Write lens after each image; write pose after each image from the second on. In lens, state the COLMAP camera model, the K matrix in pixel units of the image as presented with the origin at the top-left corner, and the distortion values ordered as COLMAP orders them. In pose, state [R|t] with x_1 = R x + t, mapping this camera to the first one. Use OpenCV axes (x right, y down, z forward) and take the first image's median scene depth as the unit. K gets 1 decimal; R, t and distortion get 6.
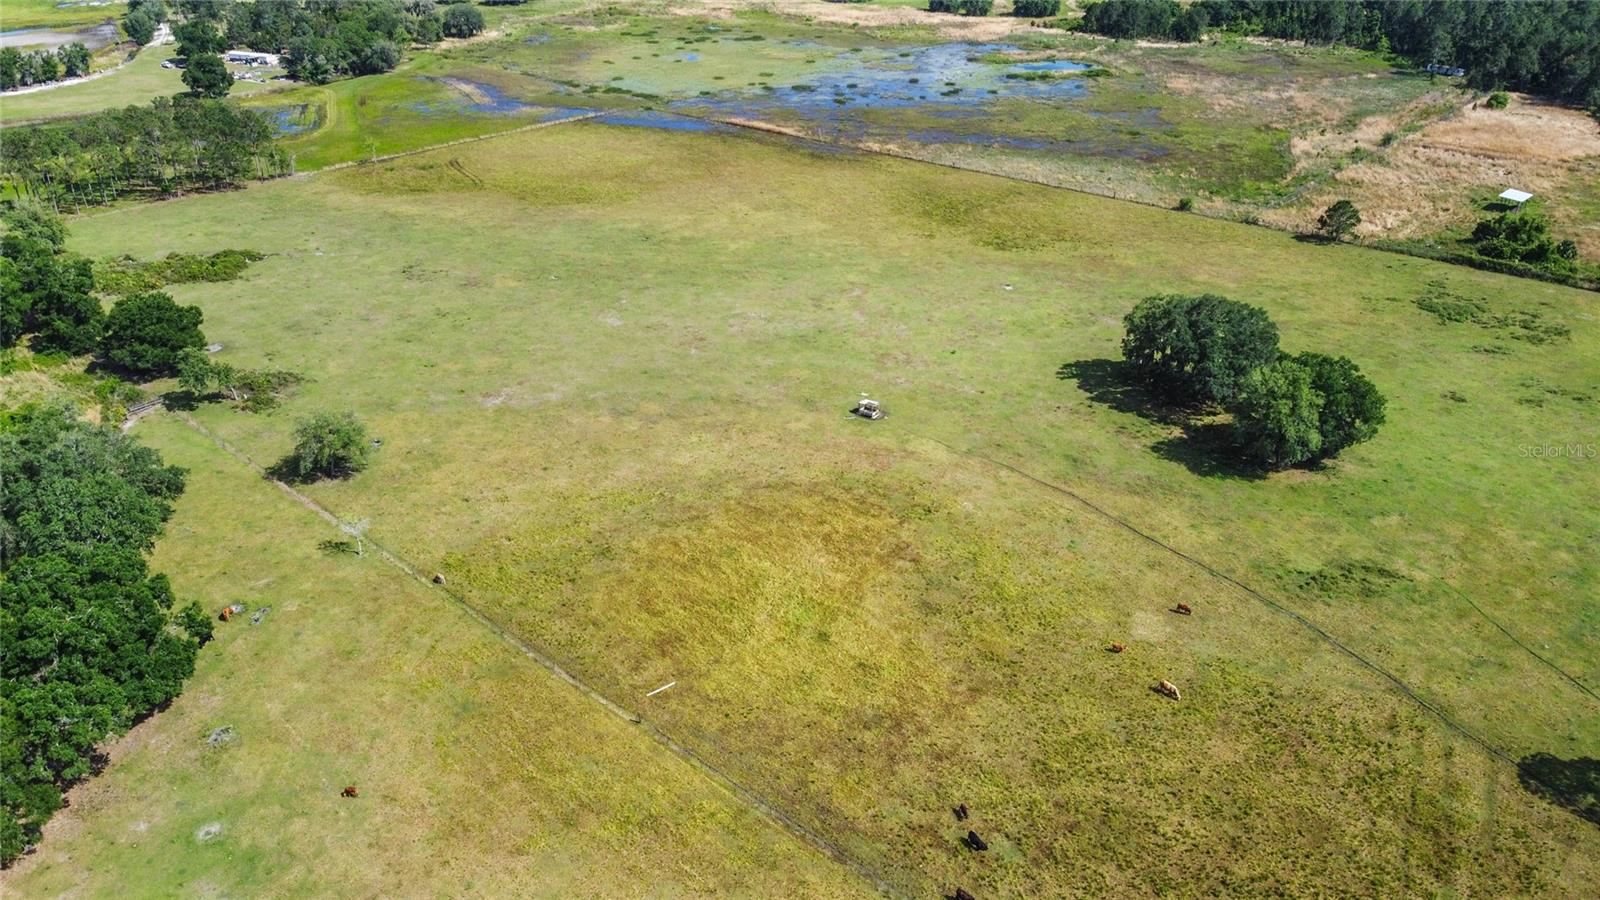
lens RADIAL K [[1213.4, 0, 794.6], [0, 1213.4, 441.2], [0, 0, 1]] dist [-0.005678, -0.001053]
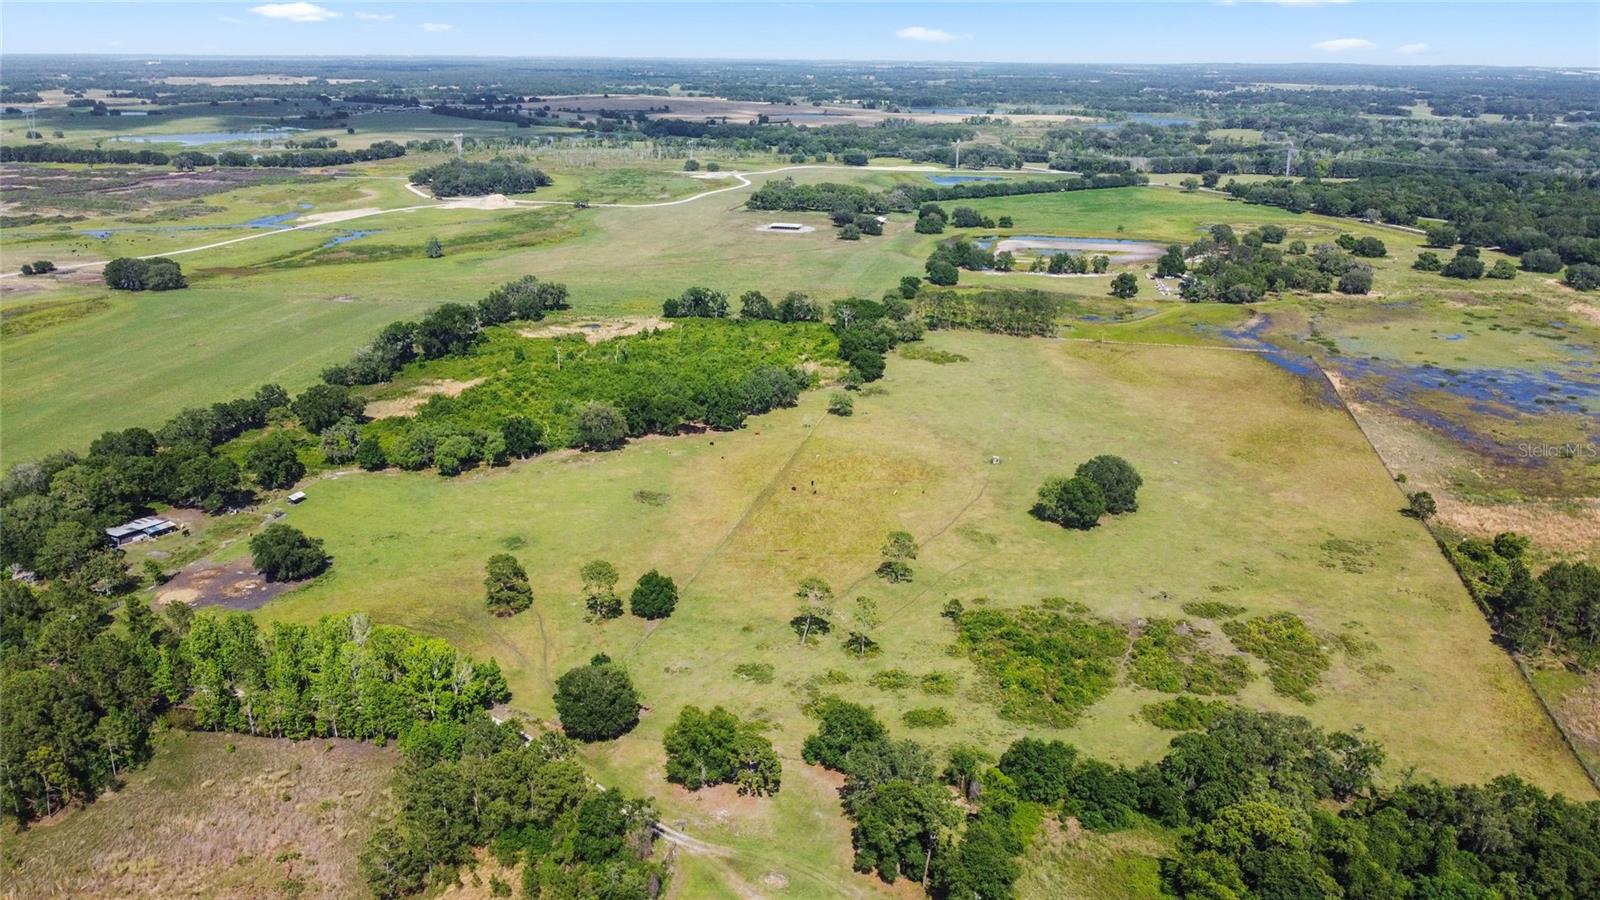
lens RADIAL K [[1213.4, 0, 809.0], [0, 1213.4, 449.7], [0, 0, 1]] dist [-0.005678, -0.001053]
pose [[0.483240, 0.282943, -0.828506, 0.751930], [-0.402325, 0.912263, 0.076884, -0.033234], [0.777569, 0.296175, 0.554677, -0.236569]]
